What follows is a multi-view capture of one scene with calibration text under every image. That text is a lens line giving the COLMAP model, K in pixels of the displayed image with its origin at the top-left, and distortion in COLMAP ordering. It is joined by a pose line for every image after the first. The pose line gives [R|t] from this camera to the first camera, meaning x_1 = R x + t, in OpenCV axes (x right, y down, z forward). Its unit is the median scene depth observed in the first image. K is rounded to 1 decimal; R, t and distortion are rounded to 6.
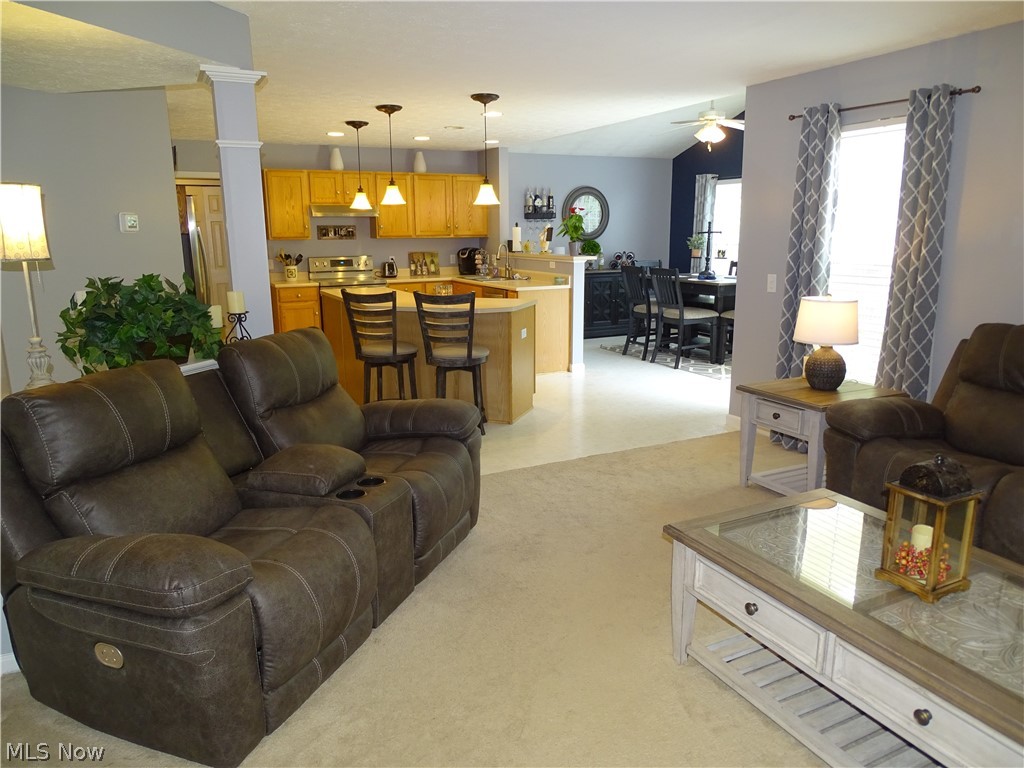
lens RADIAL K [[737.4, 0, 512.0], [0, 737.4, 384.0], [0, 0, 1]] dist [0.063395, 0.000301]
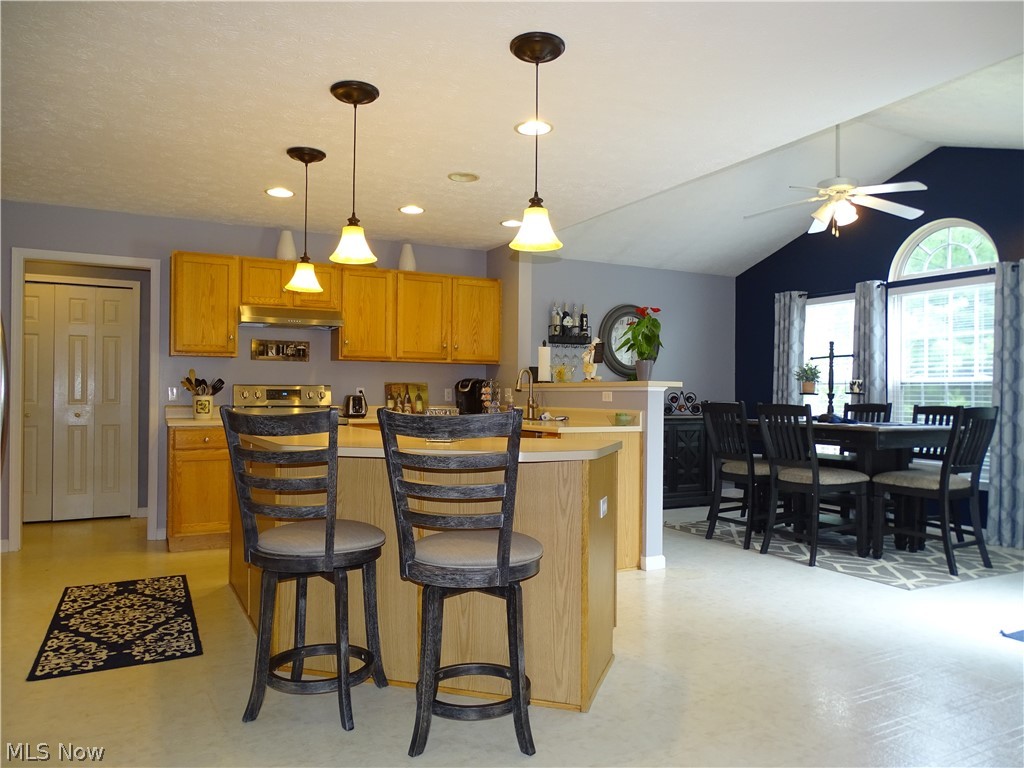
lens RADIAL K [[727.6, 0, 512.0], [0, 727.6, 384.0], [0, 0, 1]] dist [0.000901, -0.000126]
pose [[0.999582, 0.015920, 0.024148, -0.040517], [-0.010125, 0.974661, -0.223456, -0.028048], [-0.027093, 0.223119, 0.974415, 0.358942]]
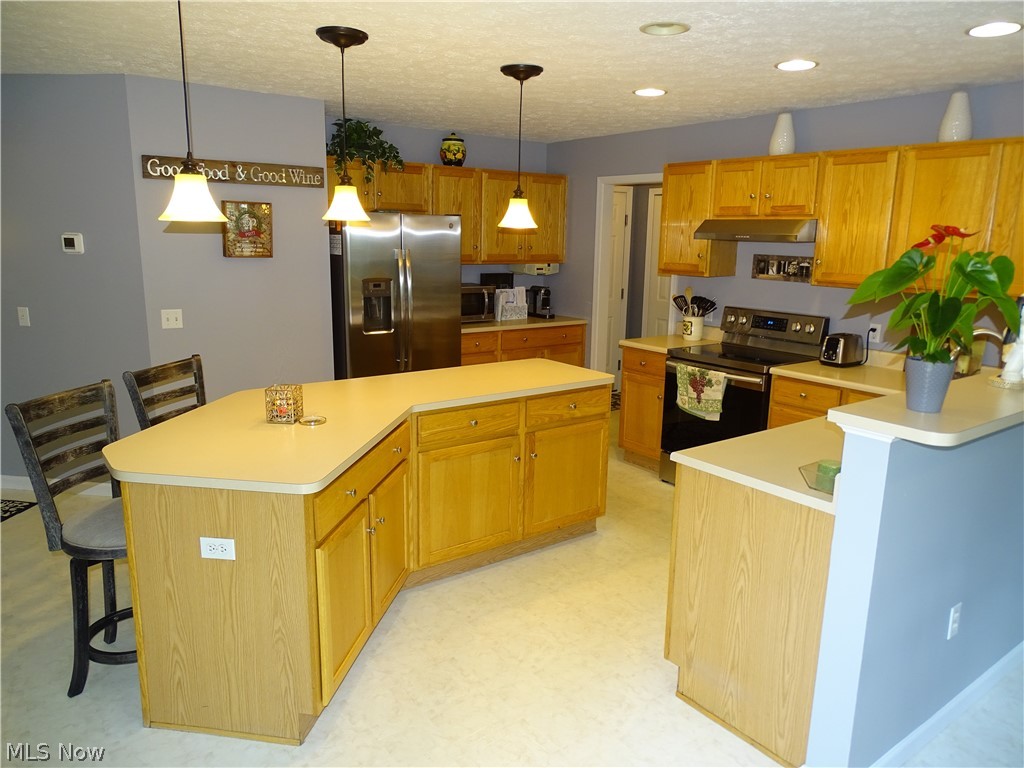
lens RADIAL K [[706.3, 0, 512.0], [0, 706.3, 384.0], [0, 0, 1]] dist [0.000803, 0.000140]
pose [[0.180201, 0.219312, -0.958869, 0.256371], [-0.221644, 0.958810, 0.177645, -0.174575], [0.958333, 0.180516, 0.221388, 0.723602]]
